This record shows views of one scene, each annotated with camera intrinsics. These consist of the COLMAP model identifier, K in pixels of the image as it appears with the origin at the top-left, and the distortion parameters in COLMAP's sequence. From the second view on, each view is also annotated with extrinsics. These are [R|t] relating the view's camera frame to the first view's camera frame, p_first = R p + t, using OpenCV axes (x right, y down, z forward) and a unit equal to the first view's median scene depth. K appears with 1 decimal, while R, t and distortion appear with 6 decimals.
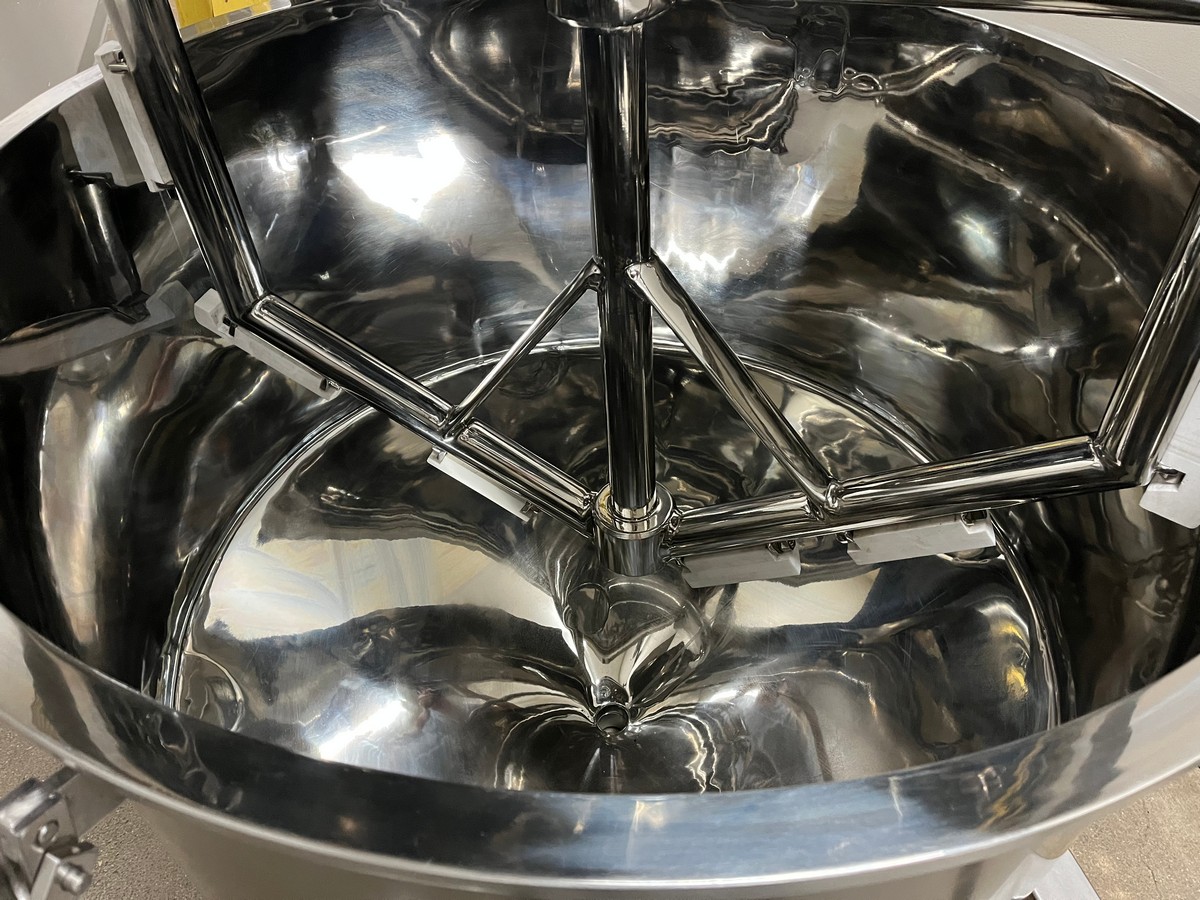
lens RADIAL K [[916.4, 0, 600.0], [0, 916.4, 450.0], [0, 0, 1]] dist [0.072682, -0.122049]
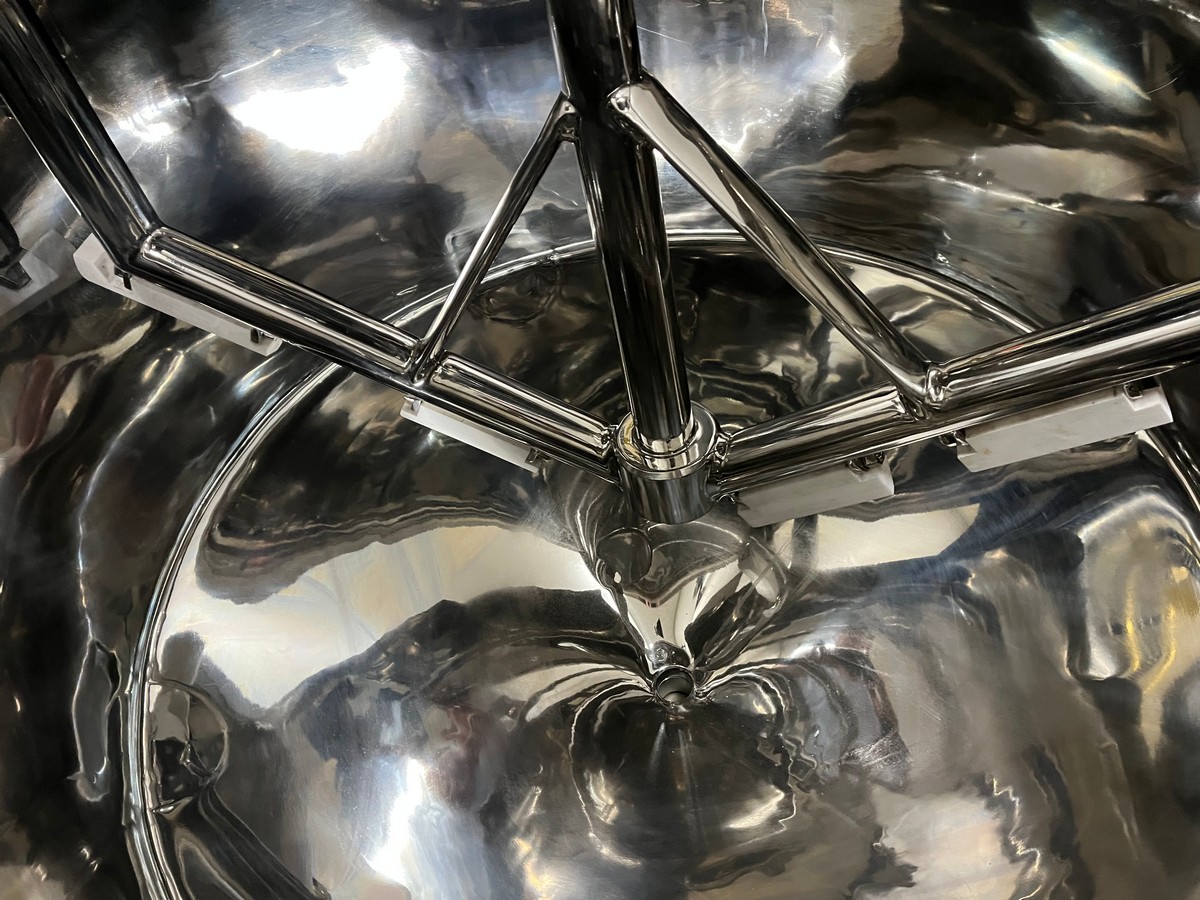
lens RADIAL K [[882.8, 0, 589.3], [0, 882.8, 445.8], [0, 0, 1]] dist [0.066069, -0.116179]
pose [[0.989685, -0.133797, -0.051214, 0.009391], [0.136741, 0.988843, 0.059085, 0.015936], [0.042737, -0.065478, 0.996938, 0.245777]]
